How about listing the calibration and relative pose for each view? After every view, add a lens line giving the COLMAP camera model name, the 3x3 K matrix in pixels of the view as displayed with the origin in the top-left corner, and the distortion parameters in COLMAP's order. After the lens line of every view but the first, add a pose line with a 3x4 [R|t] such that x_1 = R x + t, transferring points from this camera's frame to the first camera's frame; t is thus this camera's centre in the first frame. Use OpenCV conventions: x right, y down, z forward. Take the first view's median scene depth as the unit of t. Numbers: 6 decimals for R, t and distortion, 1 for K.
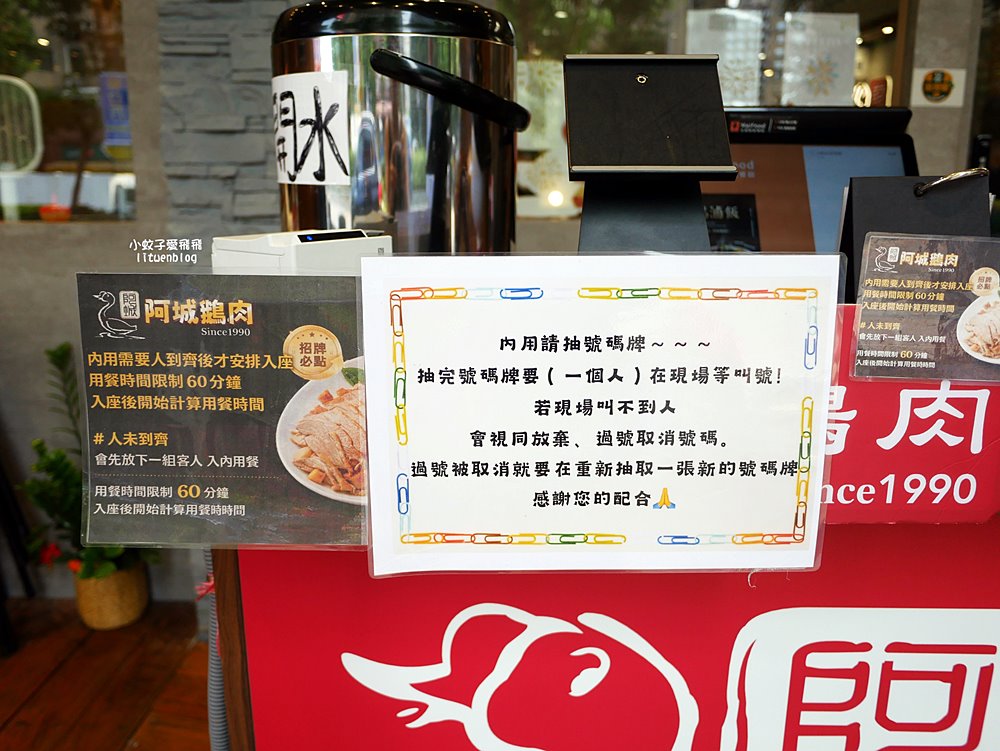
lens RADIAL K [[846.8, 0, 500.0], [0, 846.8, 375.5], [0, 0, 1]] dist [-0.036111, 0.008345]
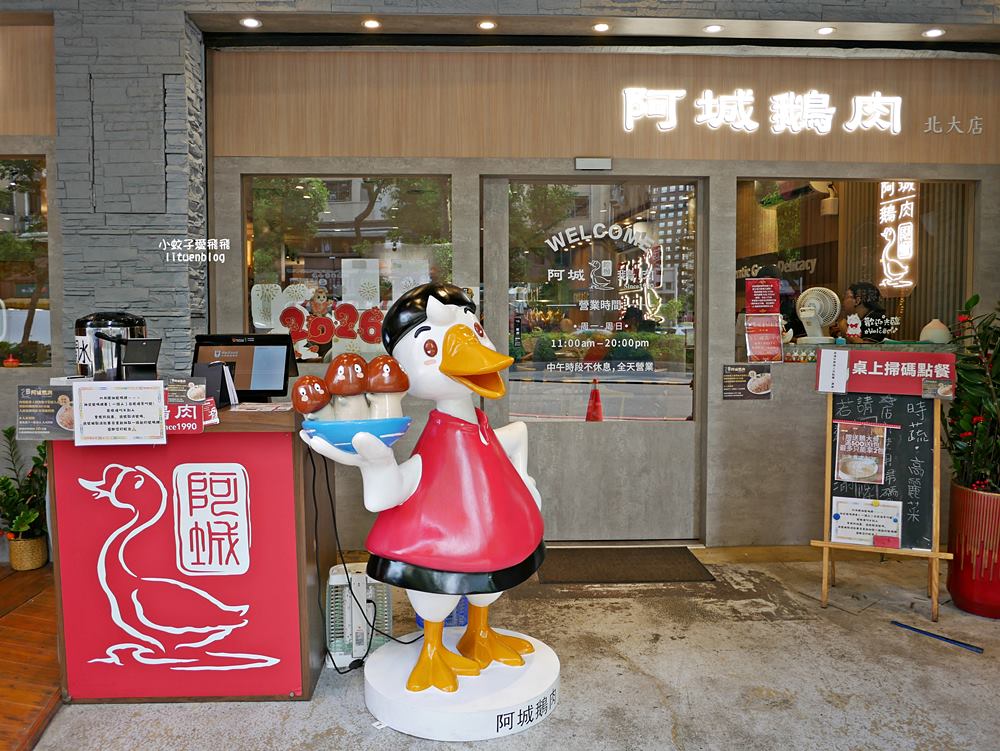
lens RADIAL K [[846.8, 0, 500.0], [0, 846.8, 375.5], [0, 0, 1]] dist [-0.036111, 0.008345]
pose [[0.998546, -0.010246, 0.052925, 2.114898], [0.018083, 0.988550, -0.149803, 0.622406], [-0.050784, 0.150542, 0.987298, -4.113402]]
